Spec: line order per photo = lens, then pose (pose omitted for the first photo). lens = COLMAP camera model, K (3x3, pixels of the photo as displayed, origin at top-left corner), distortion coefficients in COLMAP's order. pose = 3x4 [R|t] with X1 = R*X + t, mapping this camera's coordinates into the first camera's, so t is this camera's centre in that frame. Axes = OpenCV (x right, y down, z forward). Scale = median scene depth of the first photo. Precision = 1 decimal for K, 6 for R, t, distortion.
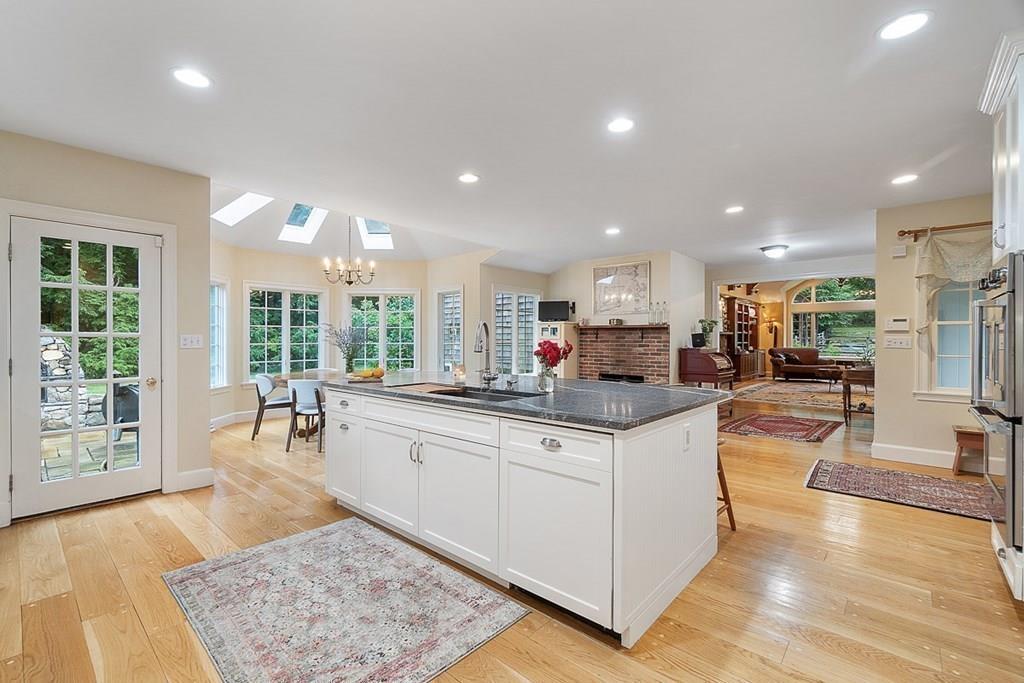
lens RADIAL K [[447.6, 0, 503.9], [0, 447.6, 343.4], [0, 0, 1]] dist [-0.000892, -0.000115]
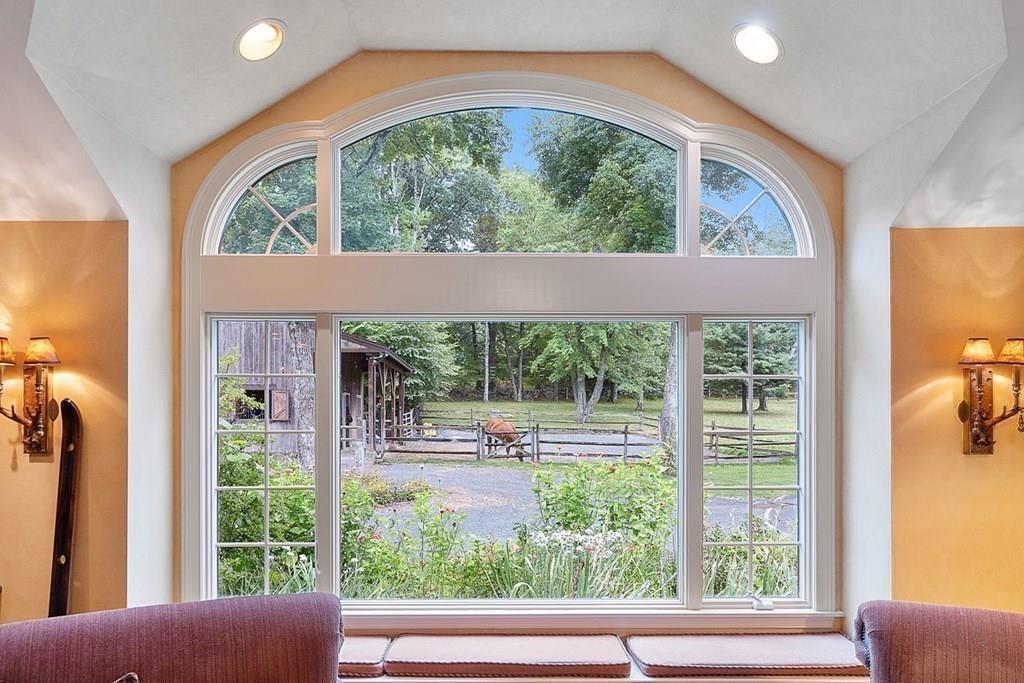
lens RADIAL K [[777.9, 0, 512.0], [0, 777.9, 341.5], [0, 0, 1]] dist [-0.001083, -0.000353]
pose [[0.734756, 0.067592, 0.674956, 0.570326], [0.004454, 0.994521, -0.104443, -0.033465], [-0.678317, 0.079746, 0.730429, 0.779070]]
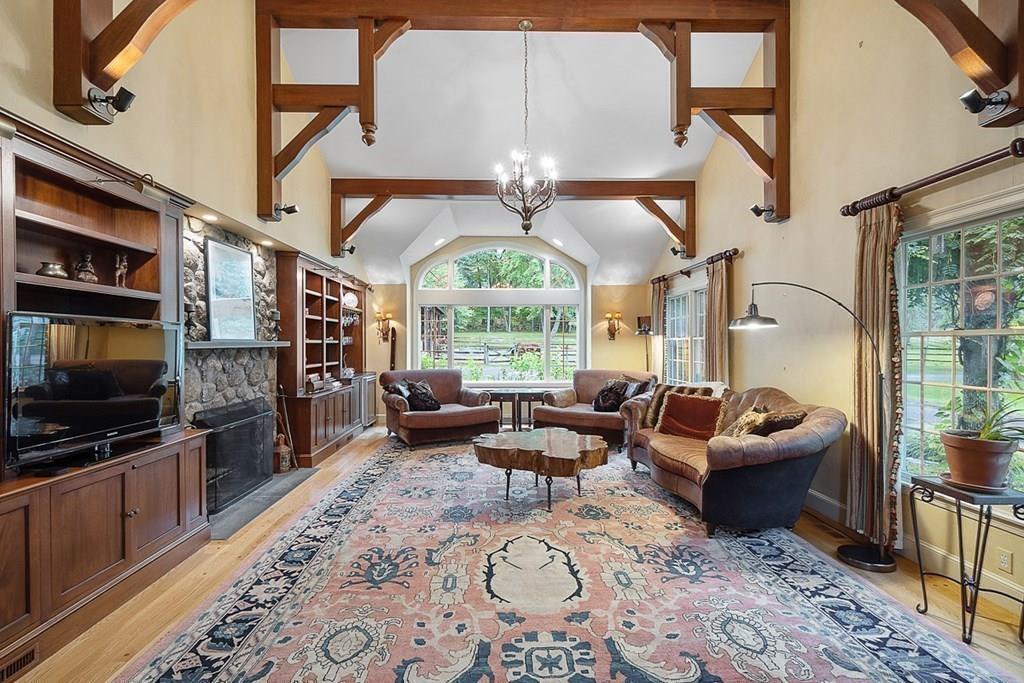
lens RADIAL K [[498.4, 0, 512.0], [0, 498.4, 341.5], [0, 0, 1]] dist [-0.000616, -0.000174]
pose [[0.724839, 0.000536, 0.688918, 0.312628], [0.007854, 0.999928, -0.009042, -0.016929], [-0.688873, 0.011965, 0.724783, 0.491178]]
